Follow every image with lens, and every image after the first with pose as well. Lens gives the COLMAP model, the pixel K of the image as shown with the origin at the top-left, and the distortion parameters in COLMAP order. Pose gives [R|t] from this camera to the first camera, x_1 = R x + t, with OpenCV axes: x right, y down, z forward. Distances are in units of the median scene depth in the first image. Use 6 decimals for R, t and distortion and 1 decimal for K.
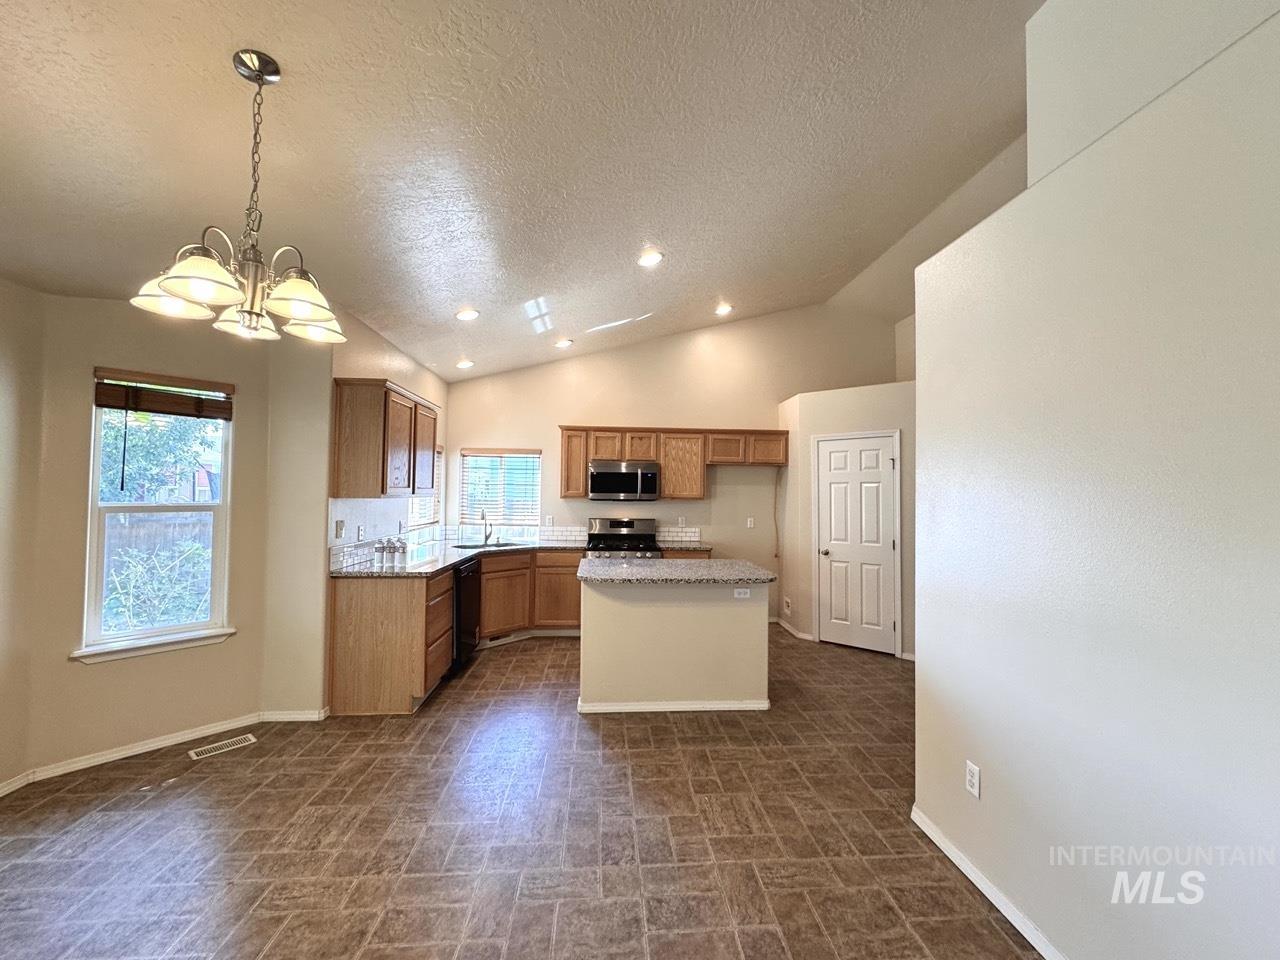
lens RADIAL K [[511.0, 0, 636.1], [0, 511.0, 477.1], [0, 0, 1]] dist [-0.002872, 0.000846]
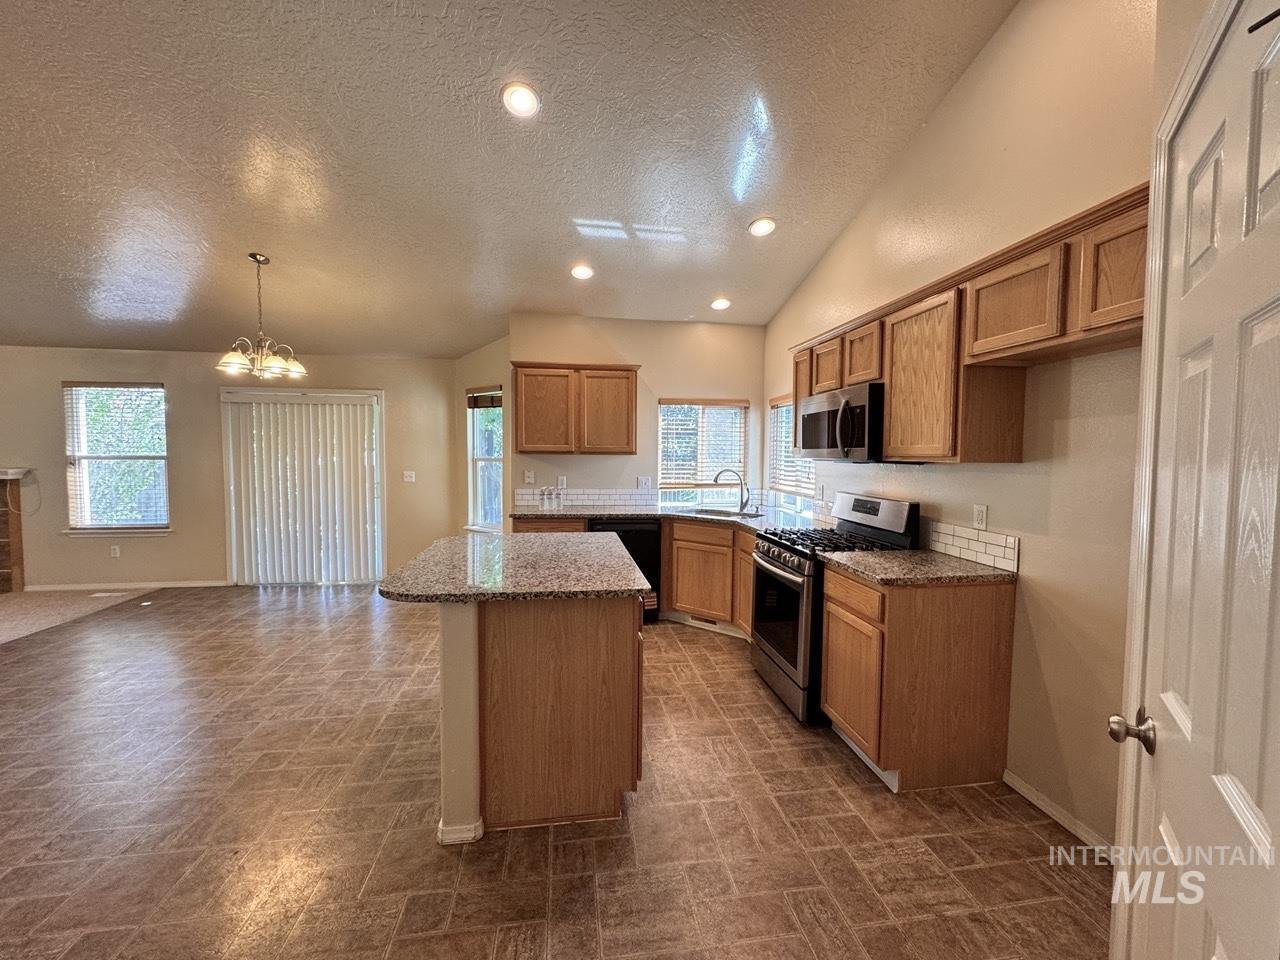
lens RADIAL K [[511.0, 0, 643.0], [0, 511.0, 478.3], [0, 0, 1]] dist [-0.002872, 0.000846]
pose [[0.082837, 0.036456, -0.995896, 0.528268], [0.022706, 0.999002, 0.038458, 0.039919], [0.996304, -0.025798, 0.081927, 0.781807]]
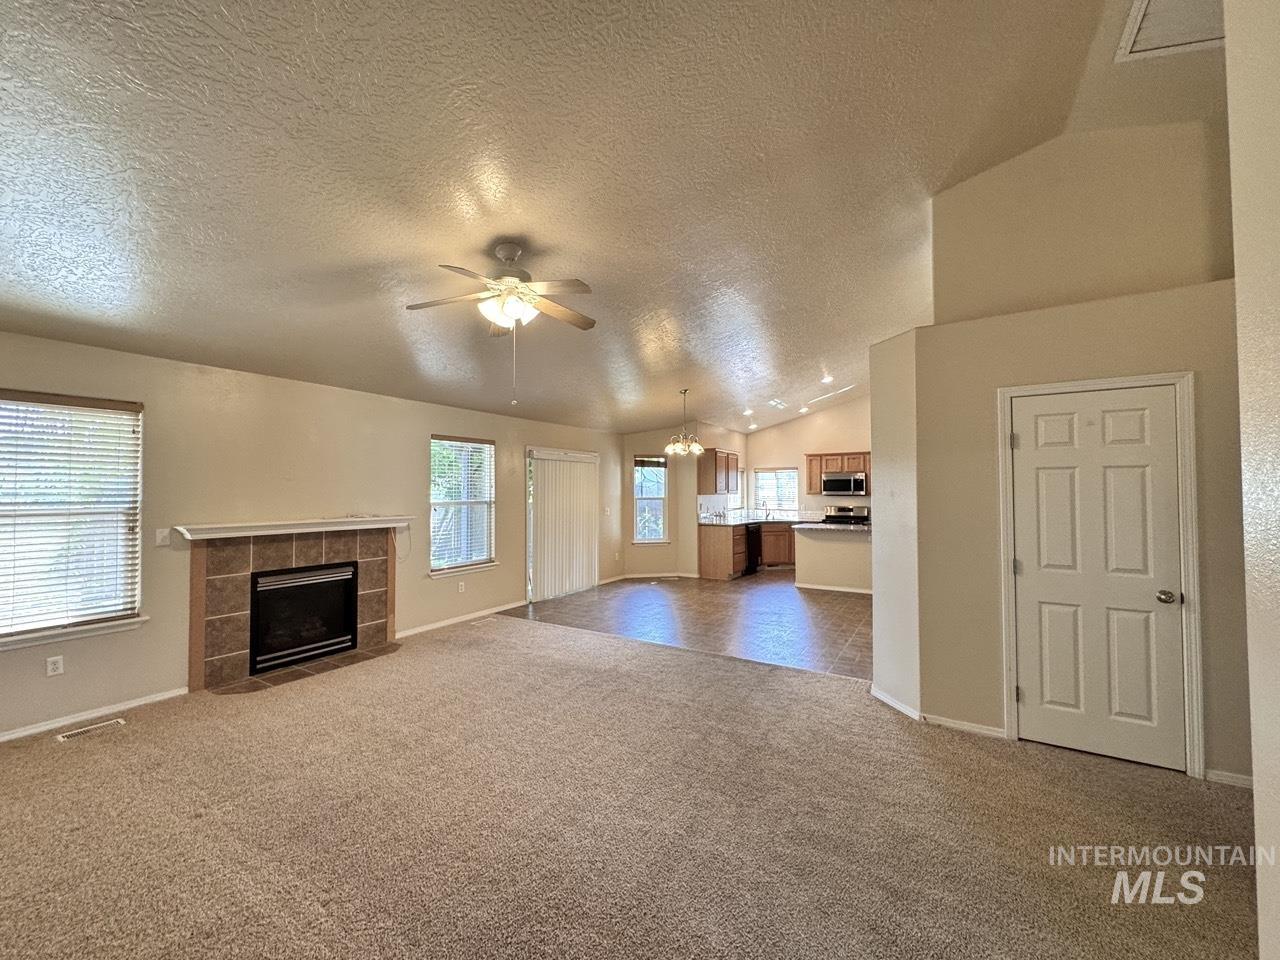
lens RADIAL K [[511.0, 0, 642.0], [0, 511.0, 479.5], [0, 0, 1]] dist [-0.002872, 0.000846]
pose [[0.816240, -0.027837, -0.577041, 0.432026], [0.029973, 0.999534, -0.005821, -0.018824], [0.576934, -0.012545, 0.816694, -0.826977]]
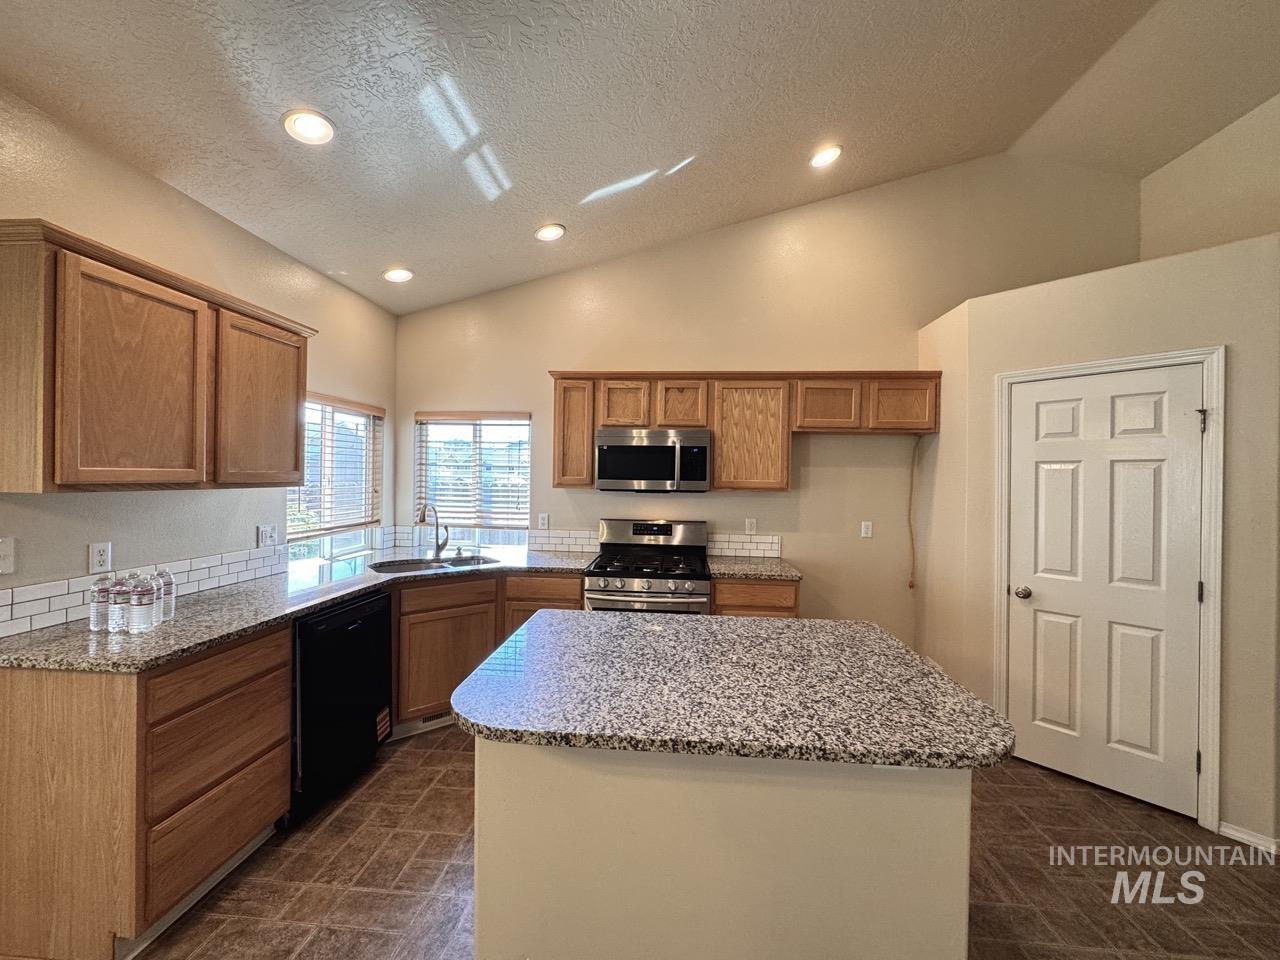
lens RADIAL K [[511.0, 0, 637.3], [0, 511.0, 475.7], [0, 0, 1]] dist [-0.002872, 0.000846]
pose [[0.988709, 0.002649, -0.149822, 0.051746], [0.001593, 0.999602, 0.028183, 0.009752], [0.149837, -0.028104, 0.988311, 0.409067]]
